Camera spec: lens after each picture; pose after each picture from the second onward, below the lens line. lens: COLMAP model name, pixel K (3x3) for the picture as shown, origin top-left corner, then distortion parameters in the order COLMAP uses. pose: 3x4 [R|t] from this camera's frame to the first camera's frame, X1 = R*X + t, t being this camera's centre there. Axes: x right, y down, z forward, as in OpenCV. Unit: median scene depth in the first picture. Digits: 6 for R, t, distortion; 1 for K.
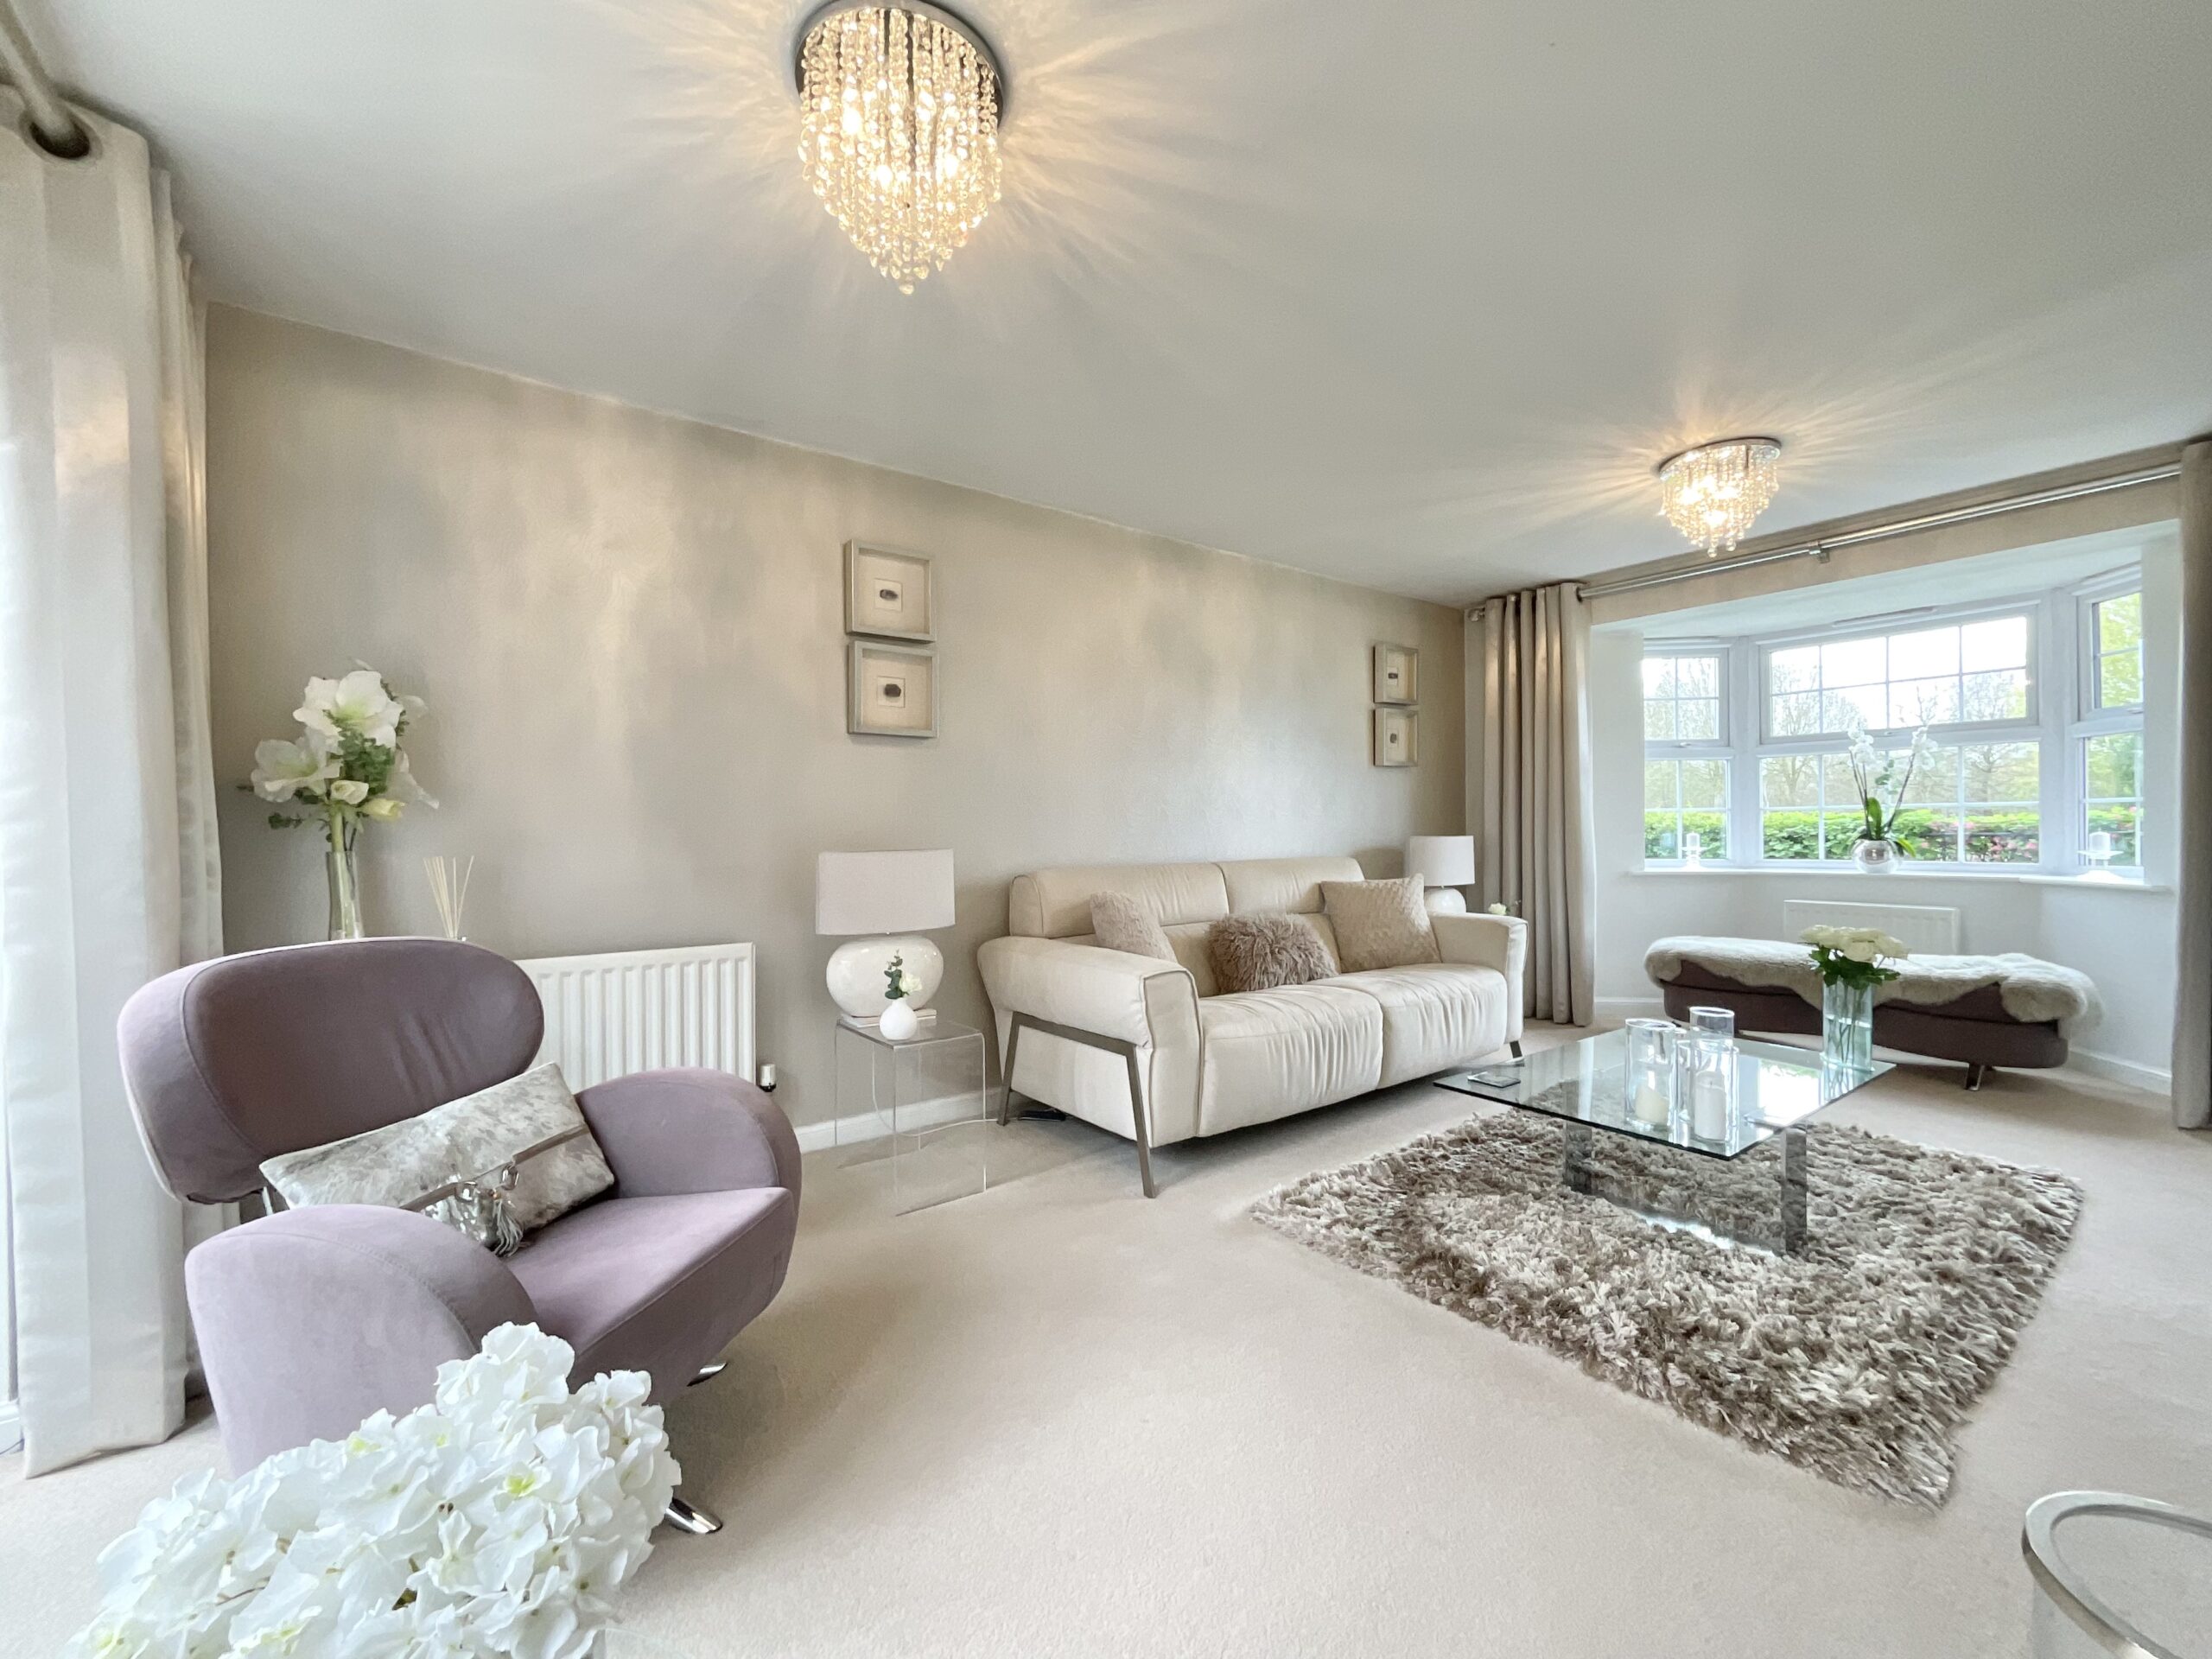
lens RADIAL K [[909.8, 0, 1106.0], [0, 909.8, 829.5], [0, 0, 1]] dist [-0.003127, 0.004696]
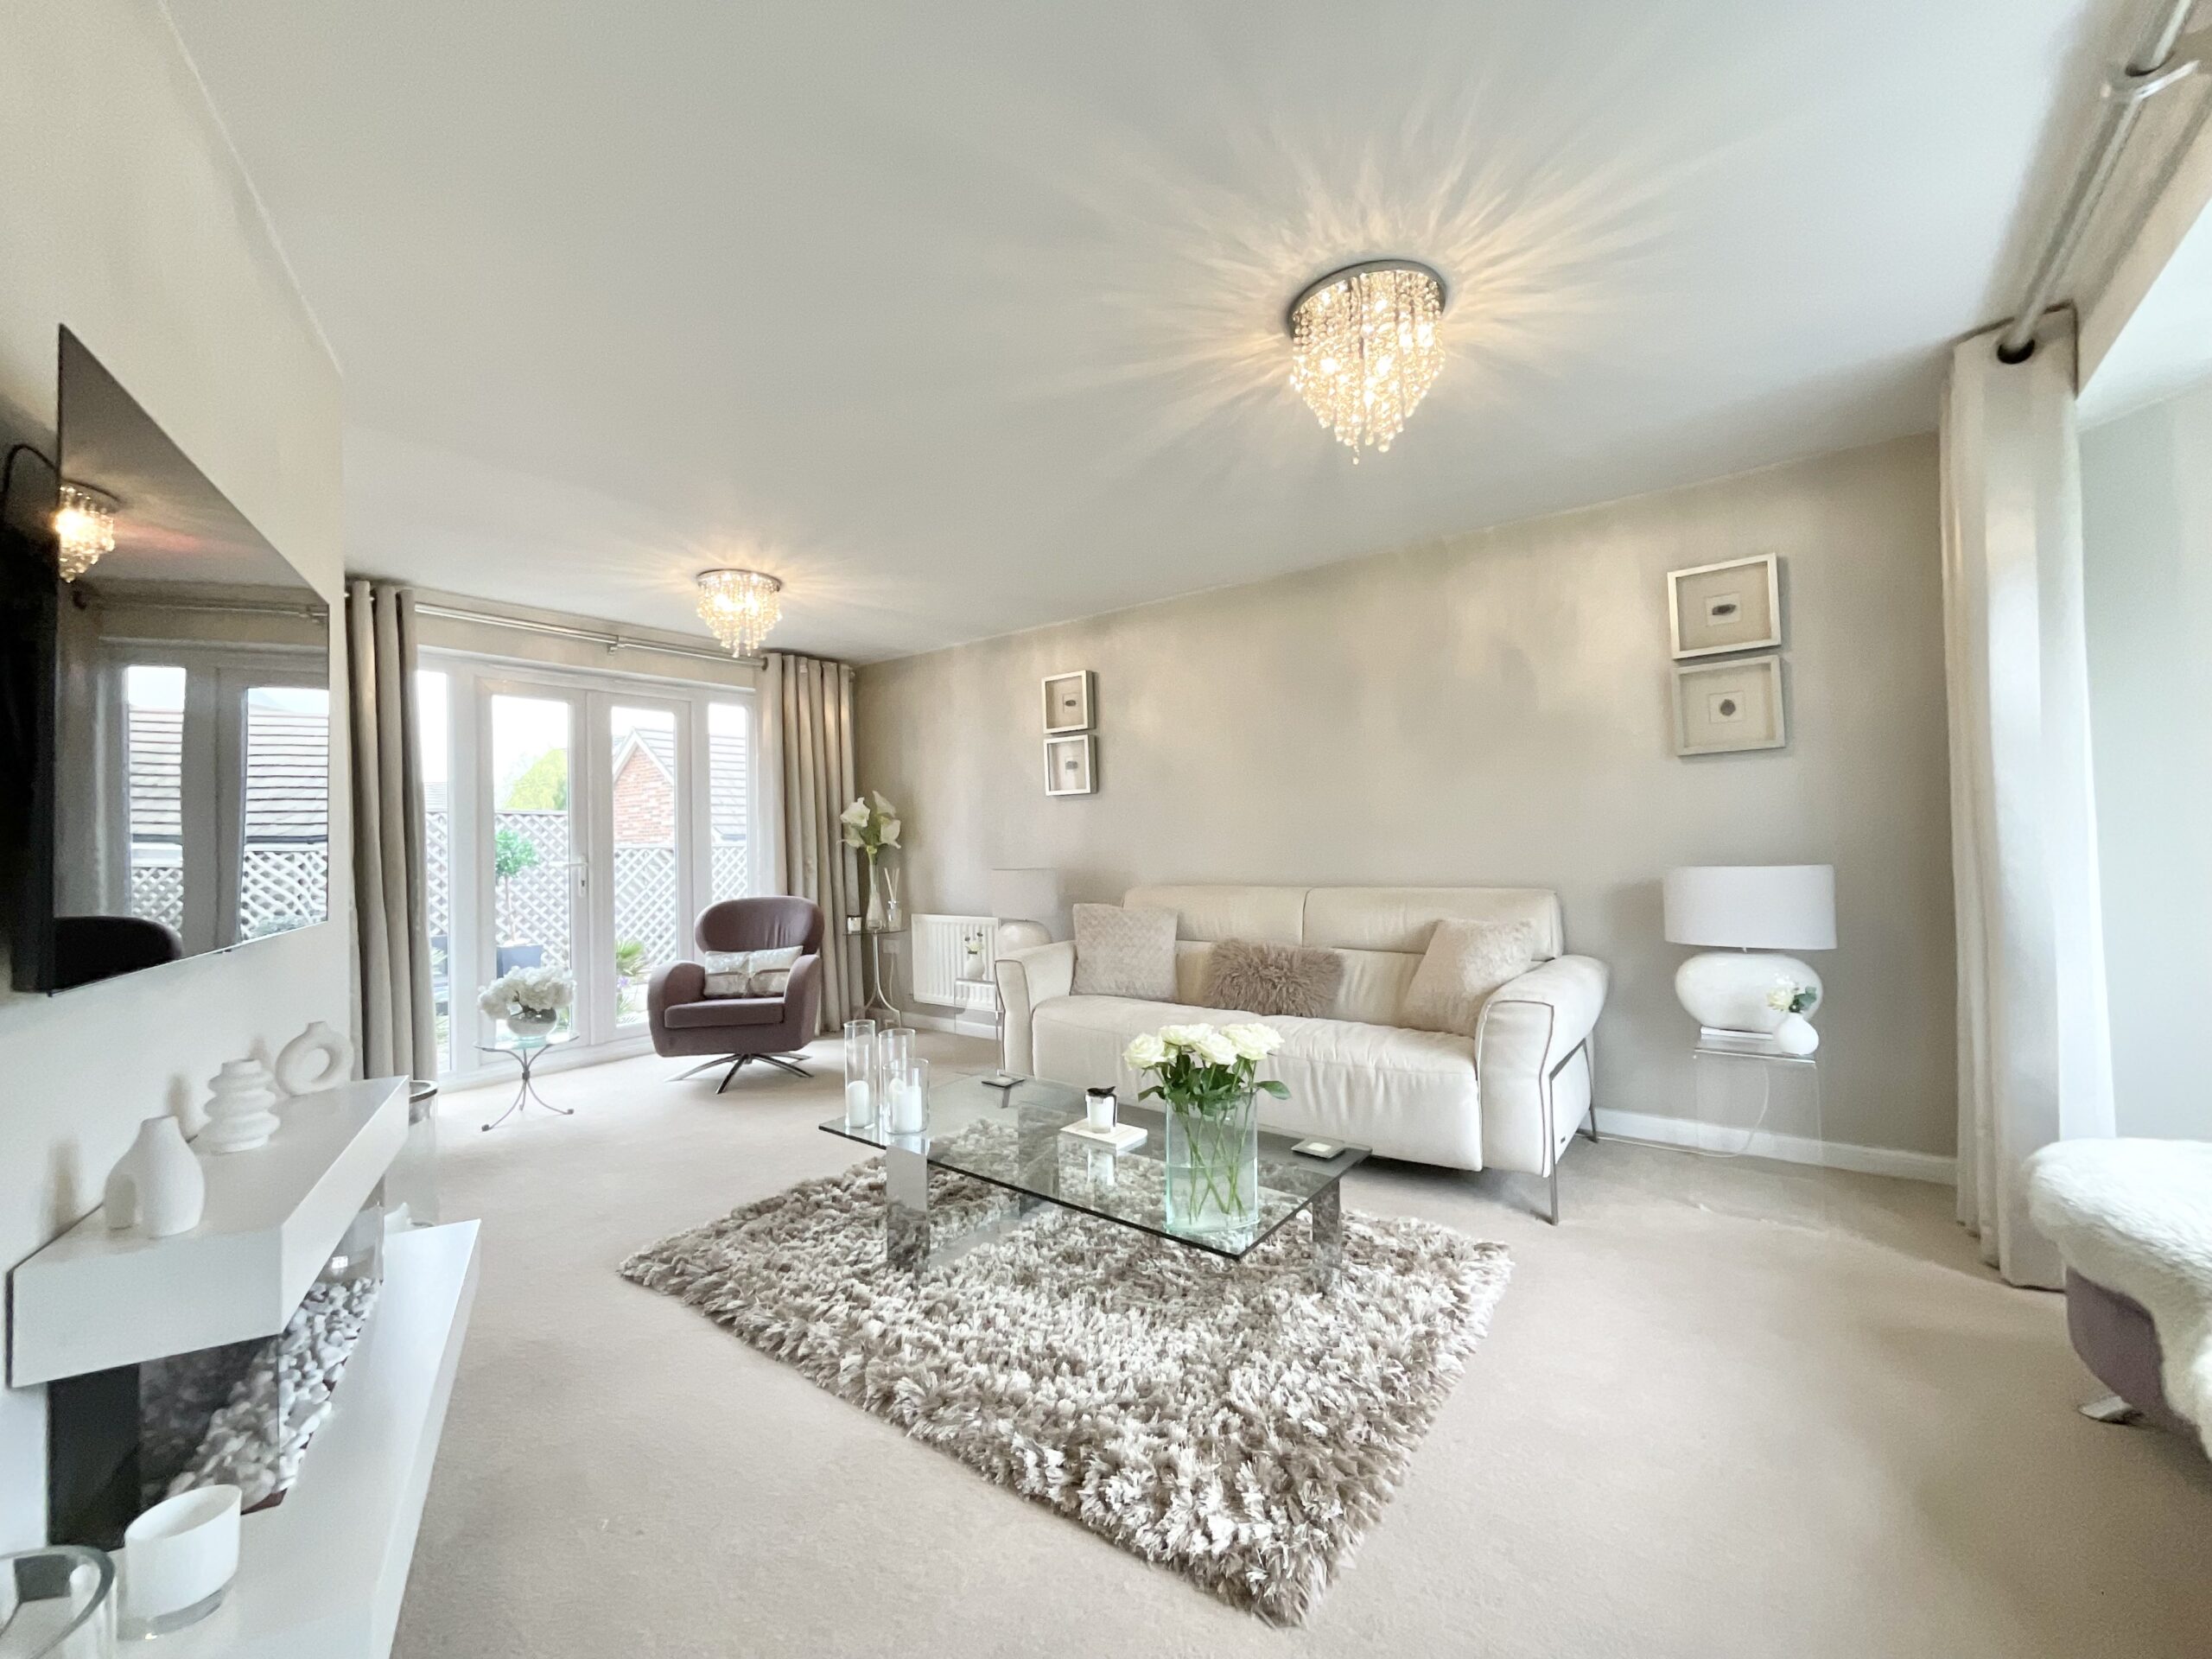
lens RADIAL K [[898.7, 0, 1110.0], [0, 898.7, 829.8], [0, 0, 1]] dist [-0.002723, -0.000326]
pose [[0.265440, -0.000727, -0.964127, 0.910719], [0.018992, 0.999810, 0.004475, -0.024812], [0.963940, -0.019499, 0.265403, 0.464222]]
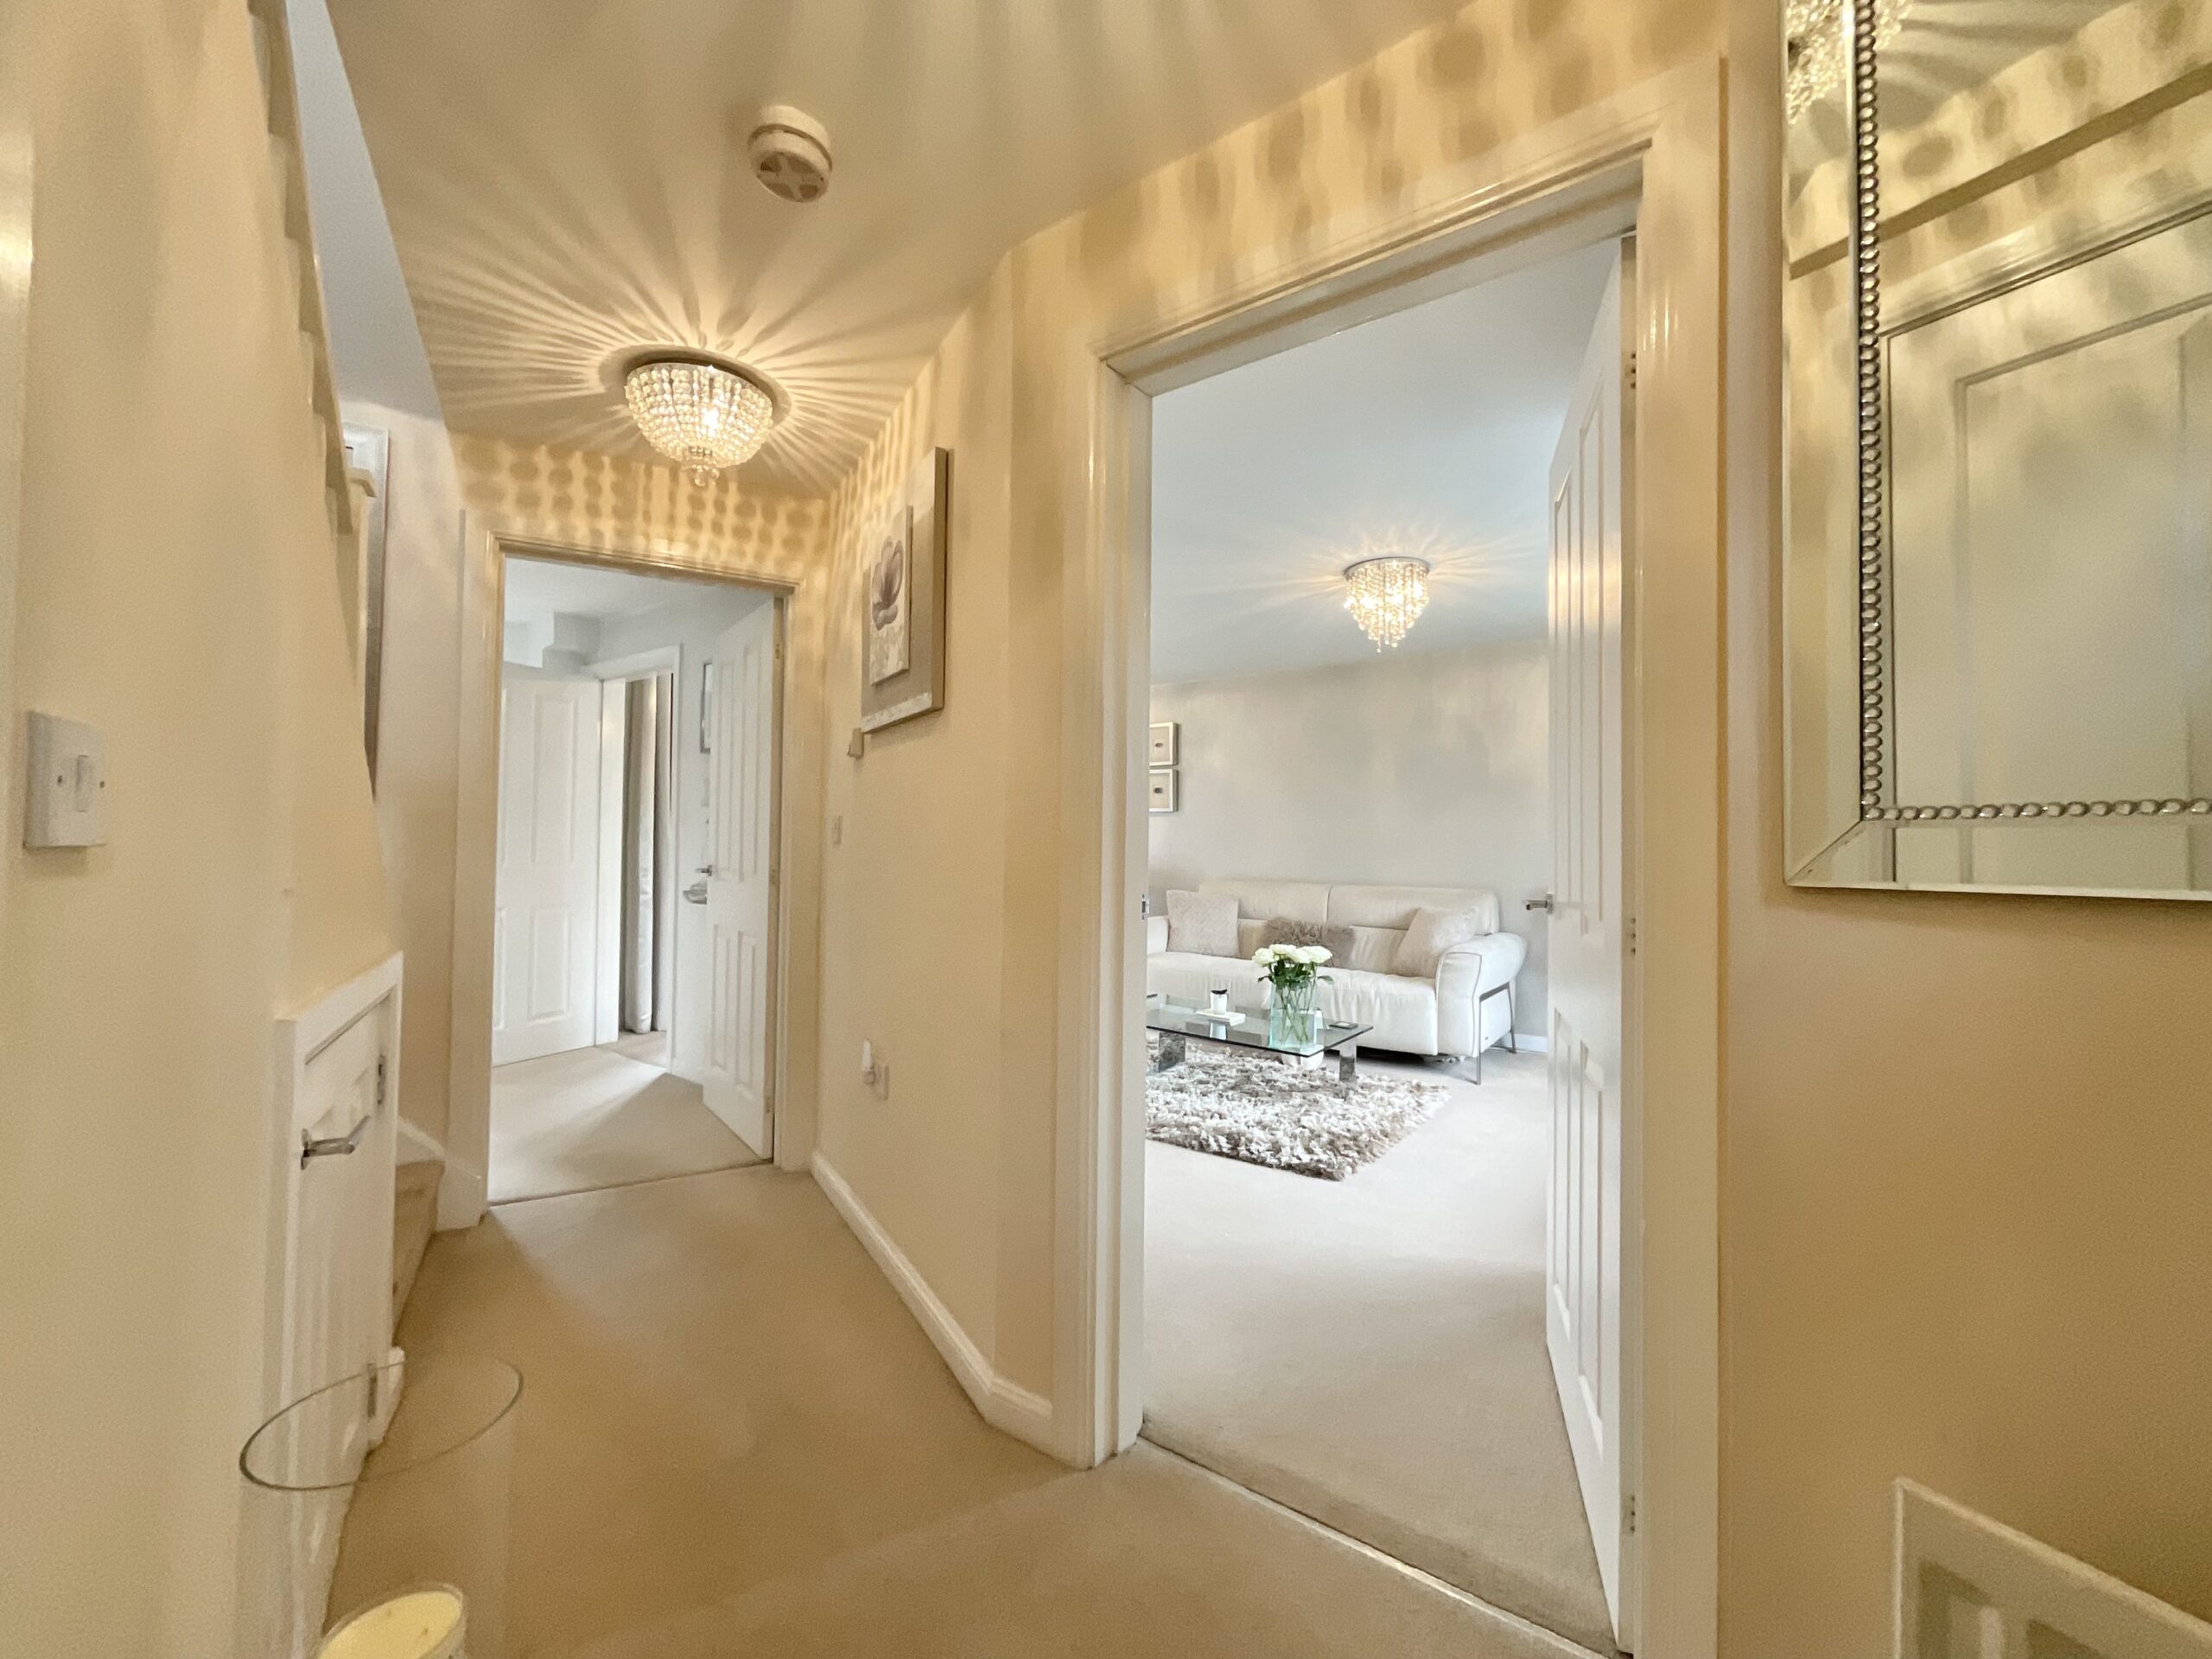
lens RADIAL K [[898.7, 0, 1110.0], [0, 898.7, 829.8], [0, 0, 1]] dist [-0.002723, -0.000326]
pose [[0.269354, 0.006254, -0.963021, 1.272787], [-0.018292, 0.999832, 0.001377, -0.034943], [0.962868, 0.017245, 0.269423, 0.226615]]
